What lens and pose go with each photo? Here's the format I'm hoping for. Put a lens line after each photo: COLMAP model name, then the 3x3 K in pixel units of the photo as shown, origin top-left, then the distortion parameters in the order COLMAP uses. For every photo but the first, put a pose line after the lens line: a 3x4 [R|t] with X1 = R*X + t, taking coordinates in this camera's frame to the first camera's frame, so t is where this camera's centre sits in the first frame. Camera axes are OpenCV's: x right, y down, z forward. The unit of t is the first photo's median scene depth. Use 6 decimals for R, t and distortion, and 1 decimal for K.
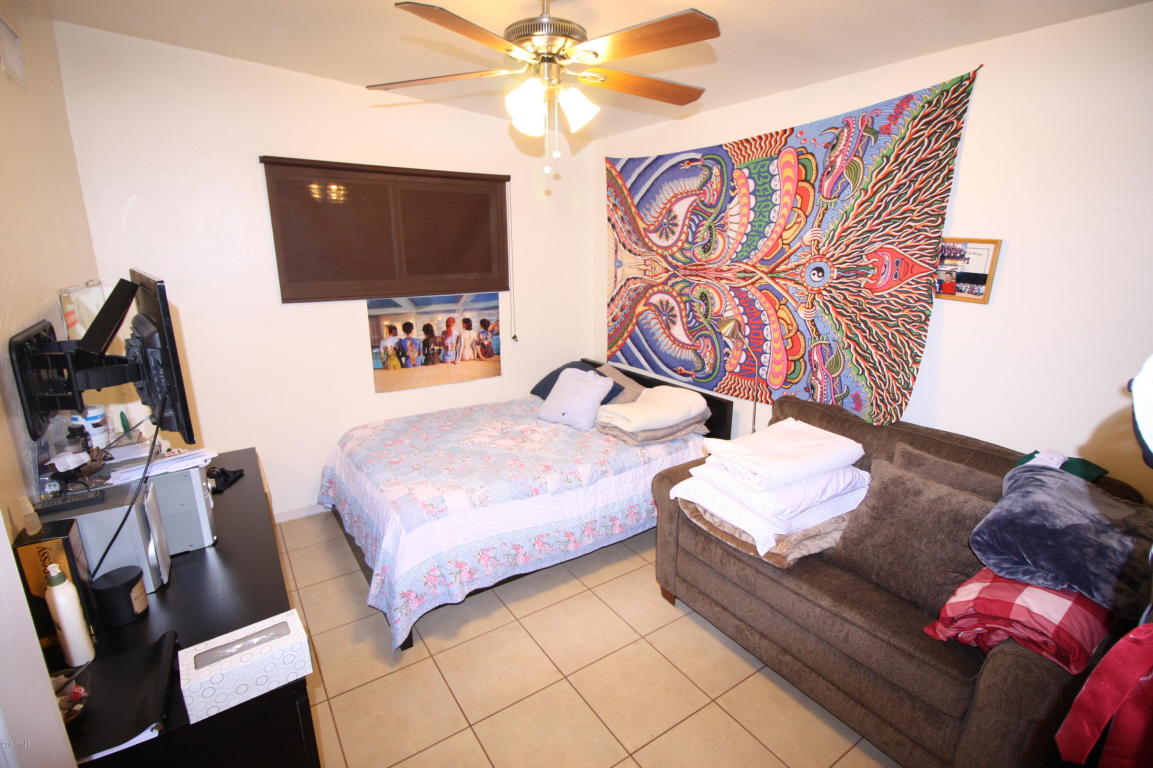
lens RADIAL K [[538.1, 0, 574.0], [0, 538.1, 380.0], [0, 0, 1]] dist [-0.000456, -0.015093]
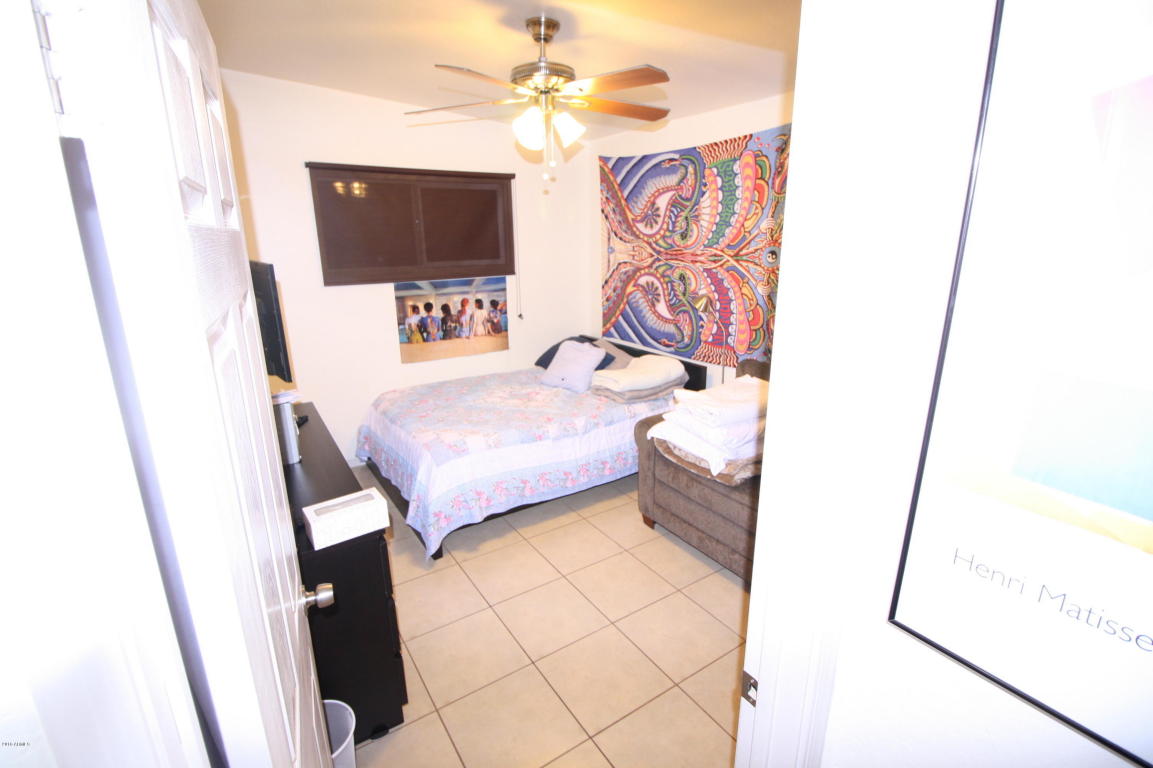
lens RADIAL K [[538.1, 0, 574.0], [0, 538.1, 380.0], [0, 0, 1]] dist [-0.000456, -0.015093]
pose [[0.999928, -0.007920, -0.008980, 0.016513], [0.008113, 0.999734, 0.021609, 0.043442], [0.008806, -0.021680, 0.999726, -0.187475]]
